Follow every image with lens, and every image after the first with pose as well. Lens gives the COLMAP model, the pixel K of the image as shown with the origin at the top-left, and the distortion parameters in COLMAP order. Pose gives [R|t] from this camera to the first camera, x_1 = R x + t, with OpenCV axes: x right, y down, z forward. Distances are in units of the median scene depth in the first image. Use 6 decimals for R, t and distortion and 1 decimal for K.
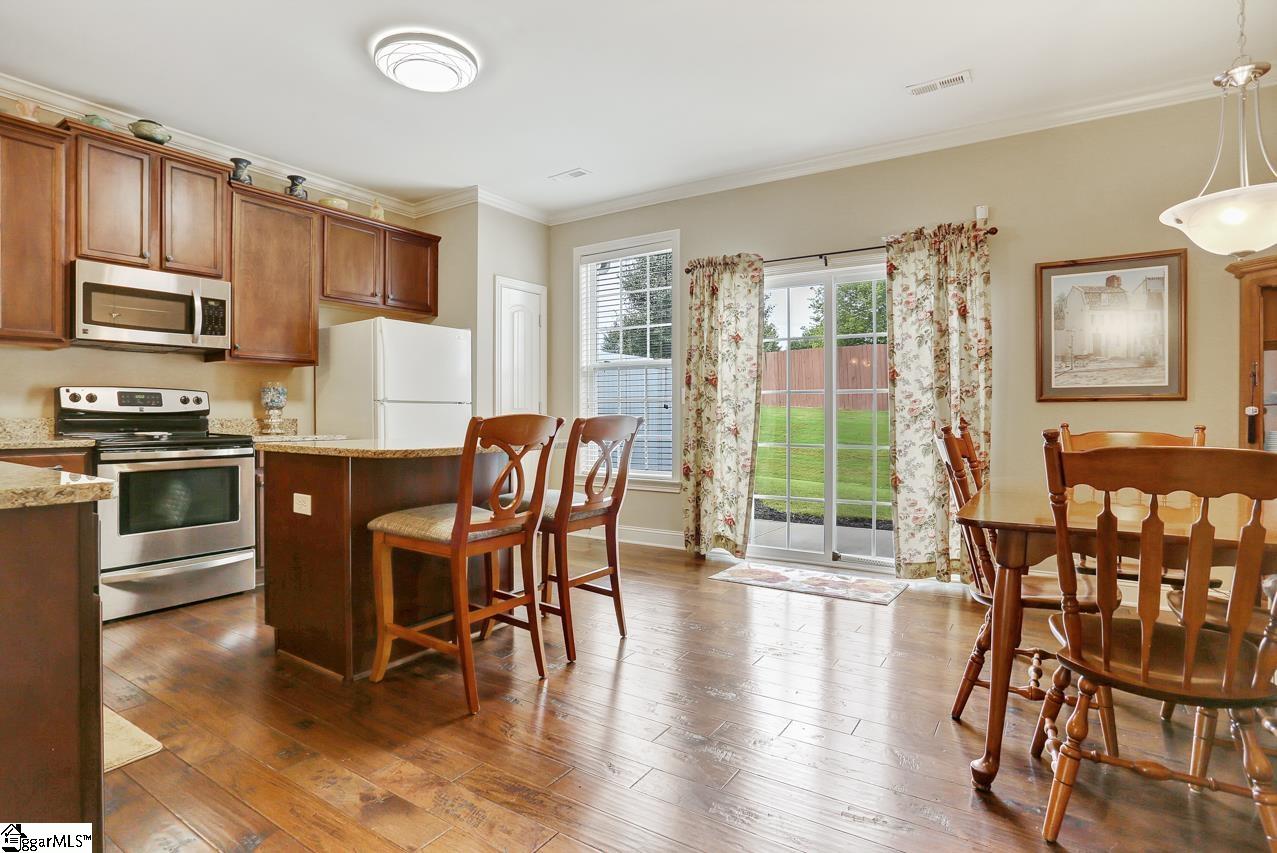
lens RADIAL K [[639.0, 0, 639.6], [0, 639.0, 407.5], [0, 0, 1]] dist [-0.043328, 0.000558]
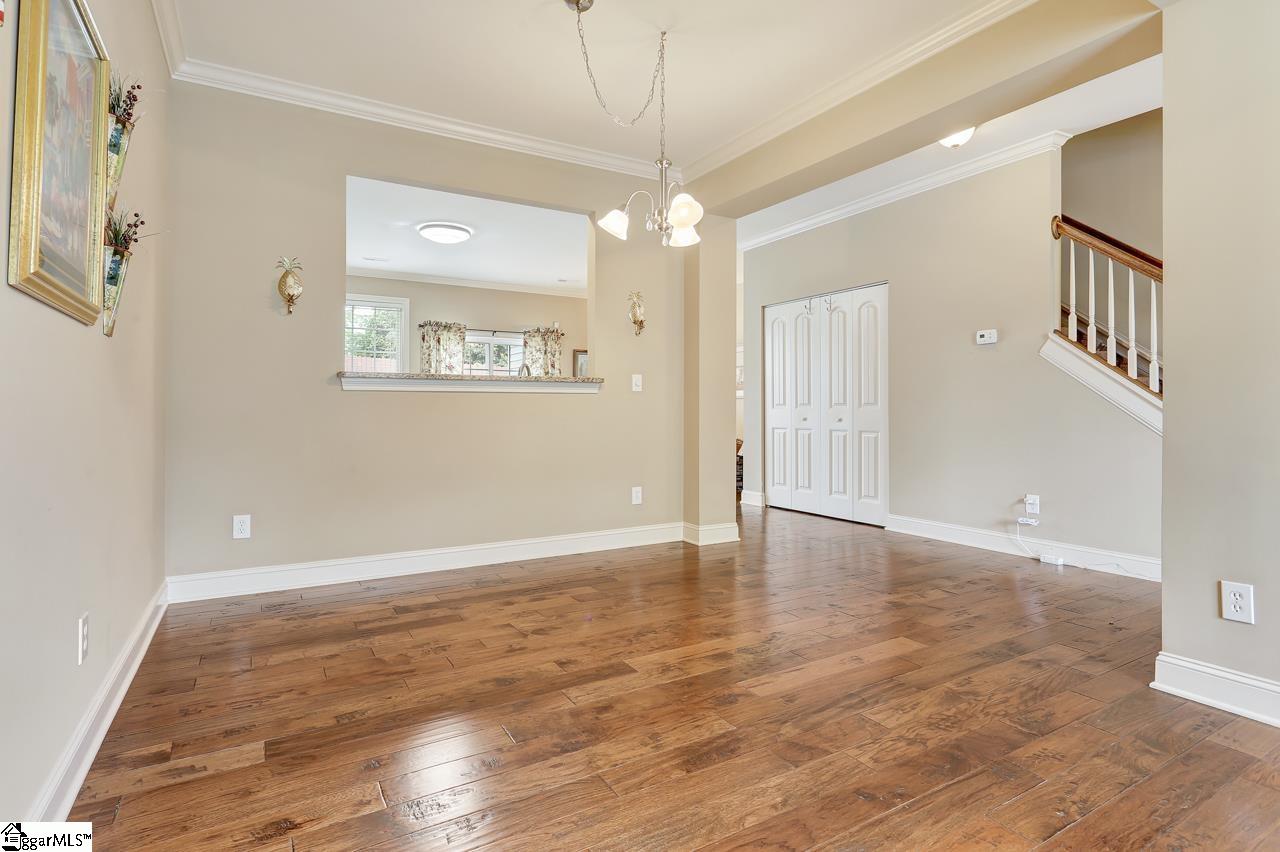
lens RADIAL K [[634.8, 0, 630.0], [0, 634.8, 416.9], [0, 0, 1]] dist [-0.005144, 0.001327]
pose [[0.457681, -0.010939, 0.889049, -1.529189], [-0.002962, 0.999900, 0.013828, 0.012739], [-0.889112, -0.008962, 0.457603, -0.390185]]
